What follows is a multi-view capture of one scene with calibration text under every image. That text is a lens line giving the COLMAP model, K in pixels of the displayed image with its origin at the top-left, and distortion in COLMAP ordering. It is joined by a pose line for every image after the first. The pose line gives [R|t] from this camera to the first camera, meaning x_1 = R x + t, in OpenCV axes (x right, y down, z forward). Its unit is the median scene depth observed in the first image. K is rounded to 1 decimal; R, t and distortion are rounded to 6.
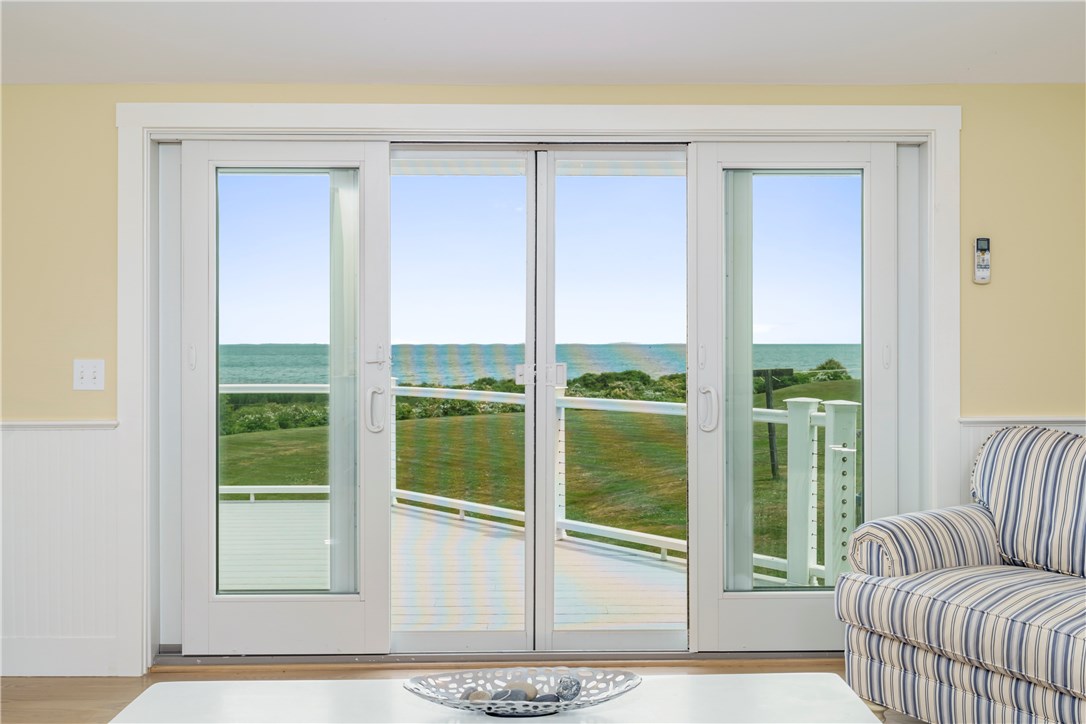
lens RADIAL K [[864.2, 0, 543.0], [0, 864.2, 362.0], [0, 0, 1]] dist [0.011756, -0.057469]
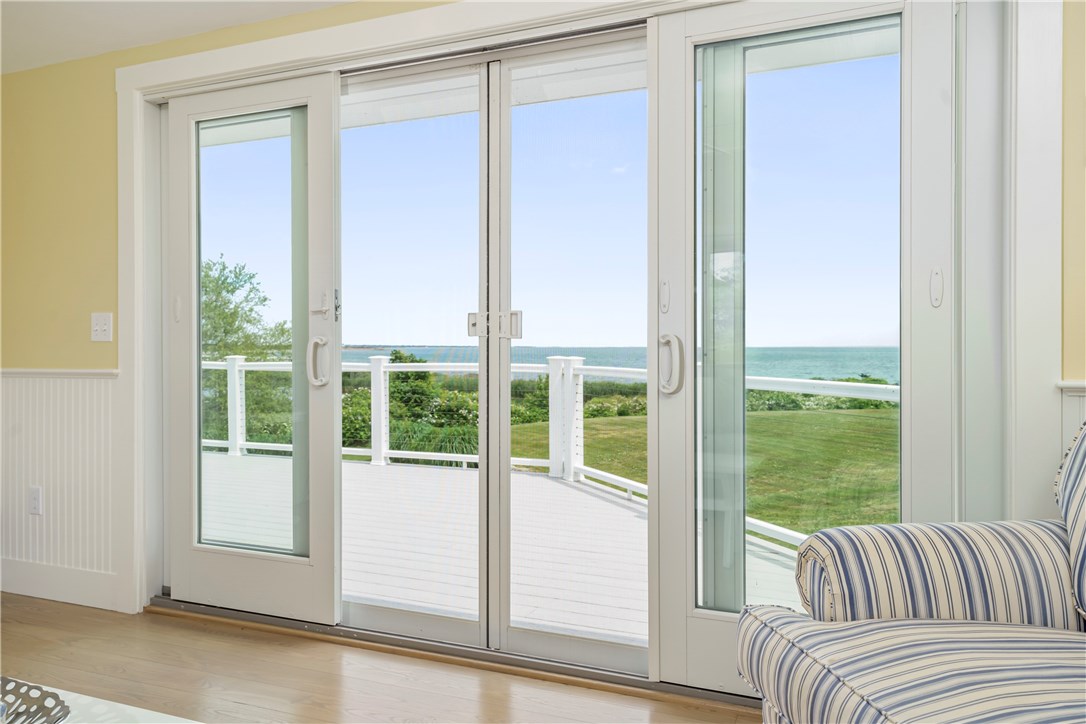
lens RADIAL K [[764.7, 0, 543.0], [0, 764.7, 362.0], [0, 0, 1]] dist [0.006421, 0.001020]
pose [[0.917629, 0.008155, -0.397354, 0.350632], [-0.007939, 0.999966, 0.002186, 0.050880], [0.397358, 0.001148, 0.917663, 0.333436]]
